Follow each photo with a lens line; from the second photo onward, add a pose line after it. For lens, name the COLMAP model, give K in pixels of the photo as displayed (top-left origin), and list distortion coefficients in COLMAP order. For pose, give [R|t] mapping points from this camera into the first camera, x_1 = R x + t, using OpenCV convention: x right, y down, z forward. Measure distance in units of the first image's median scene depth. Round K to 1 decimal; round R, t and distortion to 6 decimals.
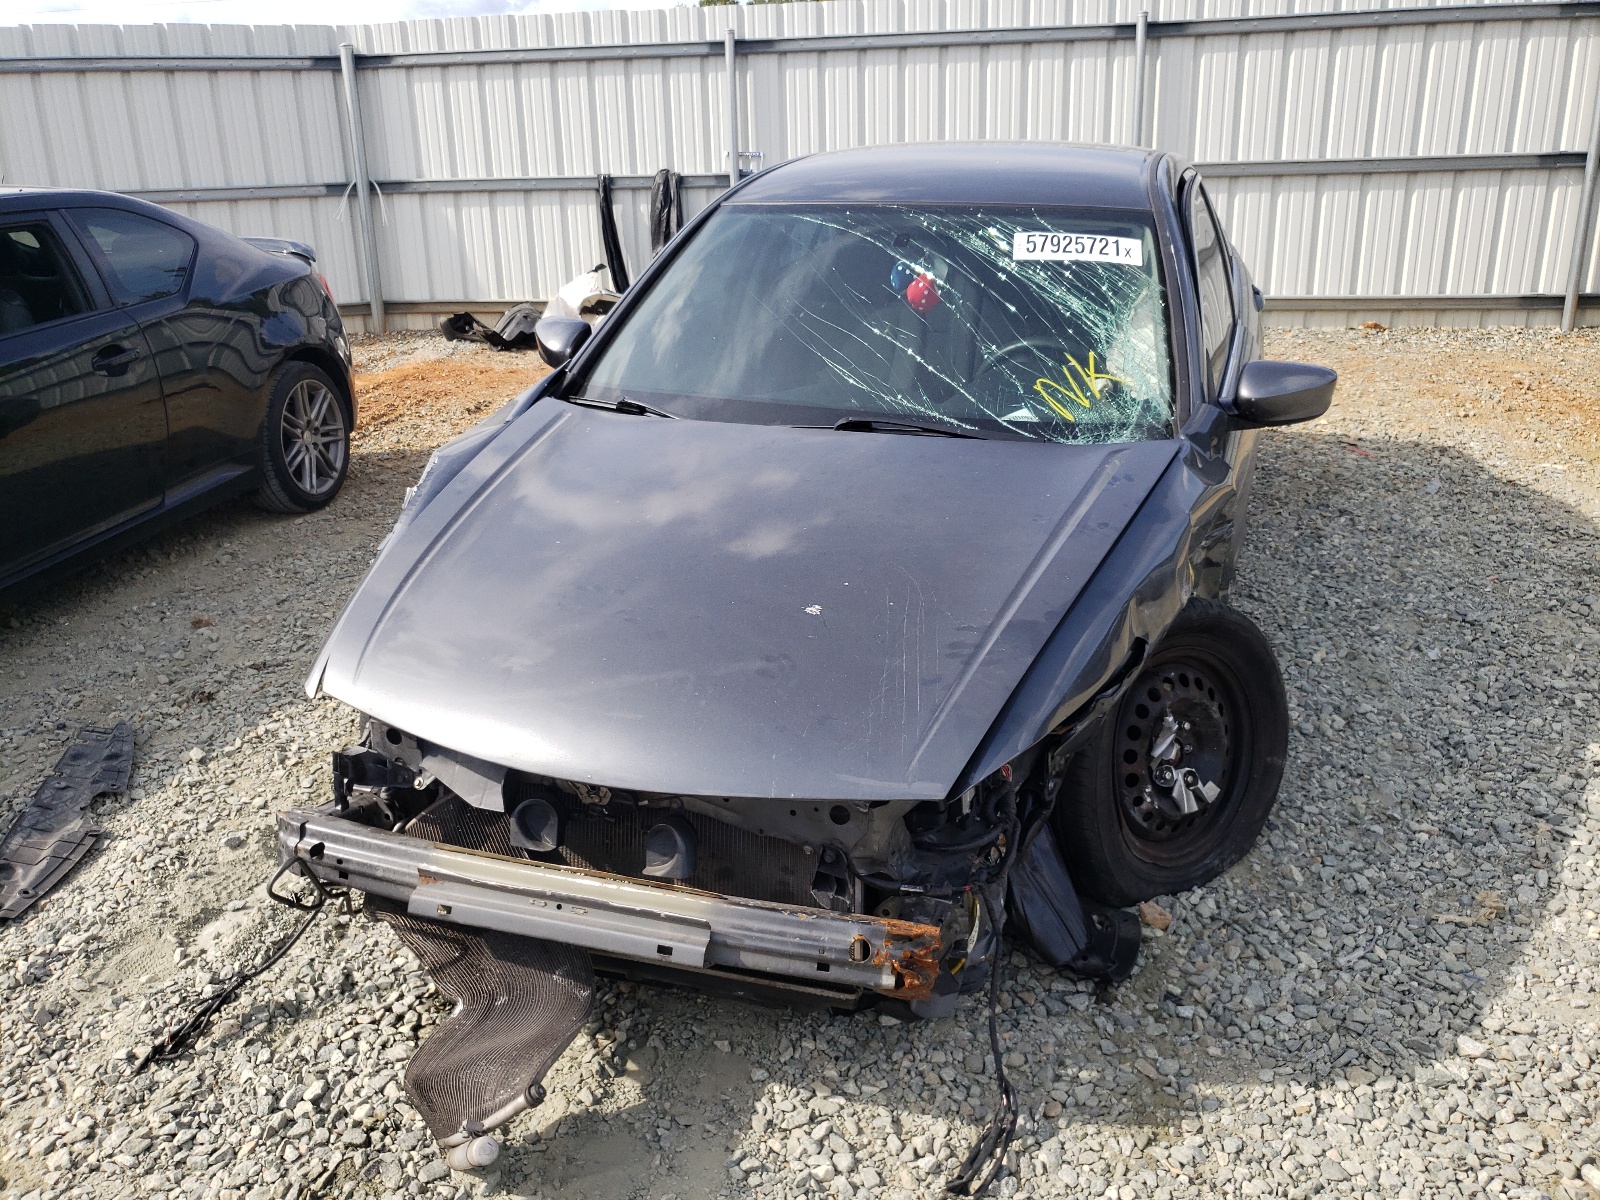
lens RADIAL K [[1260.5, 0, 800.0], [0, 1260.5, 600.0], [0, 0, 1]] dist [-0.003374, 0.019568]
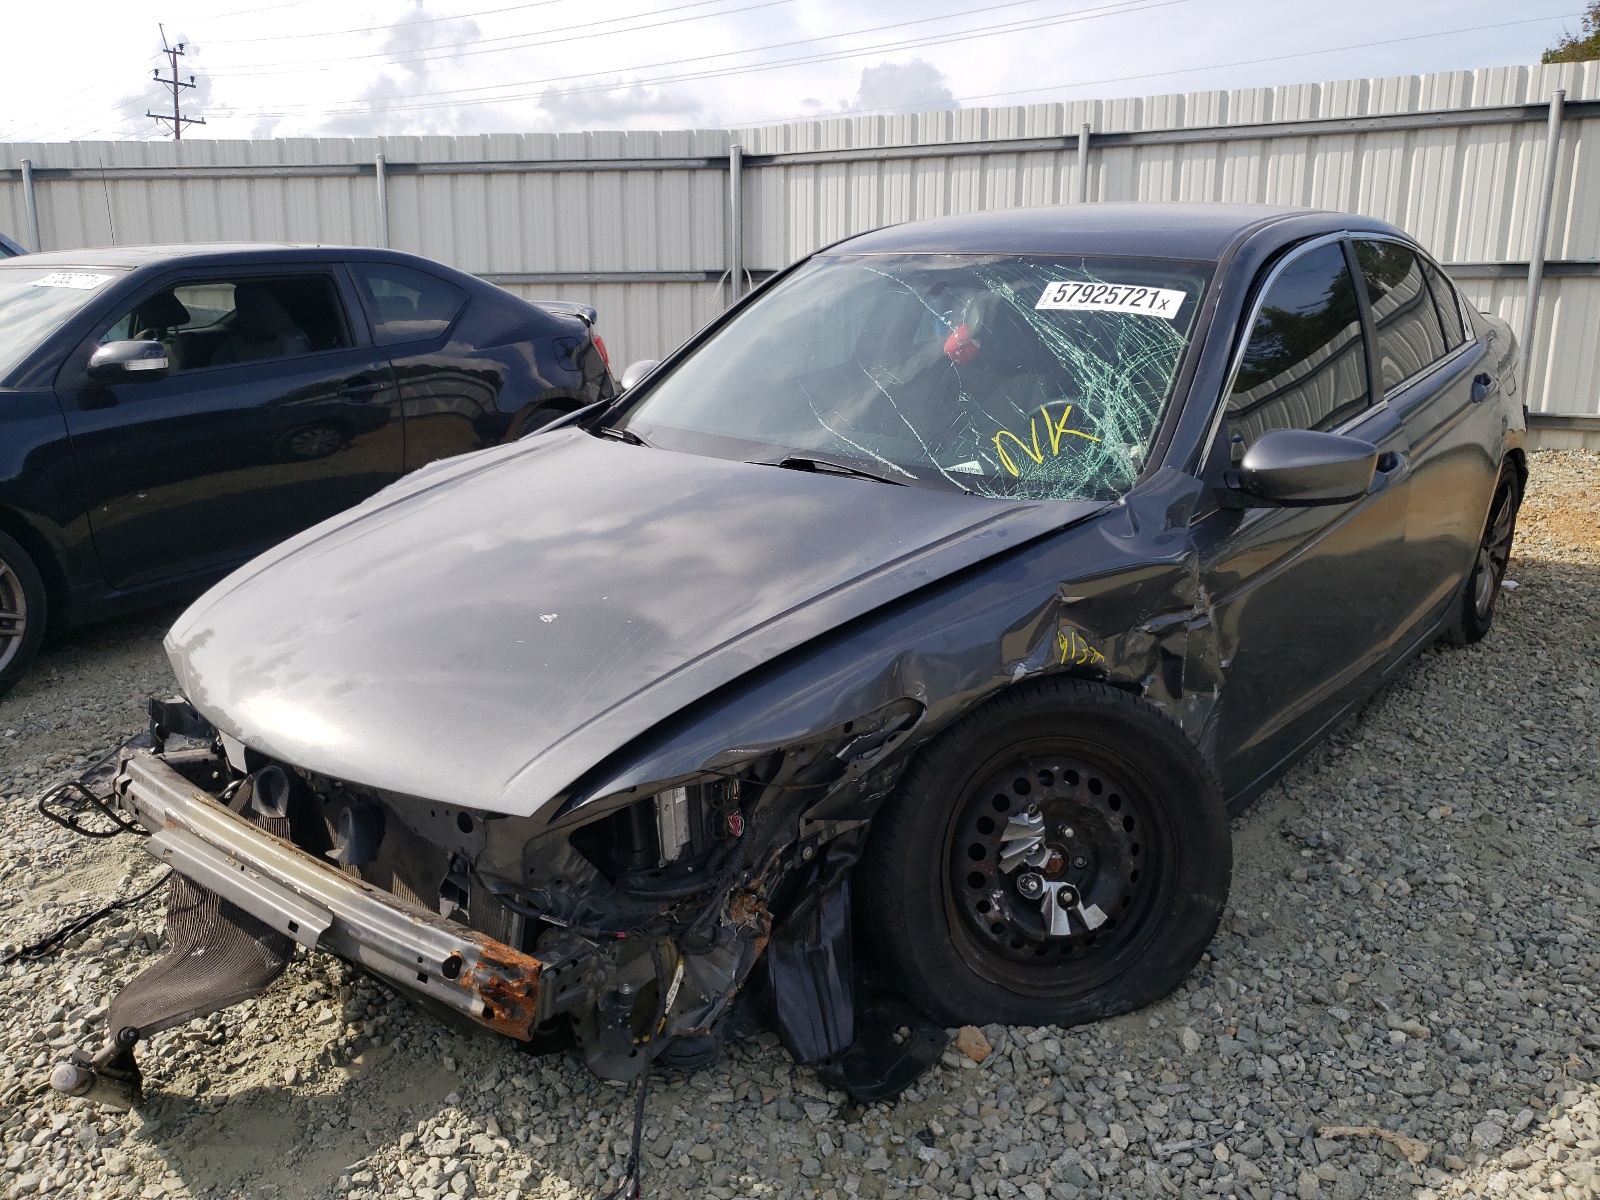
lens RADIAL K [[1258.9, 0, 800.0], [0, 1258.9, 600.0], [0, 0, 1]] dist [0.014097, 0.002727]
pose [[0.932428, 0.108898, -0.344556, 0.350230], [-0.137096, 0.988830, -0.058480, 0.016295], [0.334339, 0.101766, 0.936942, 0.106527]]
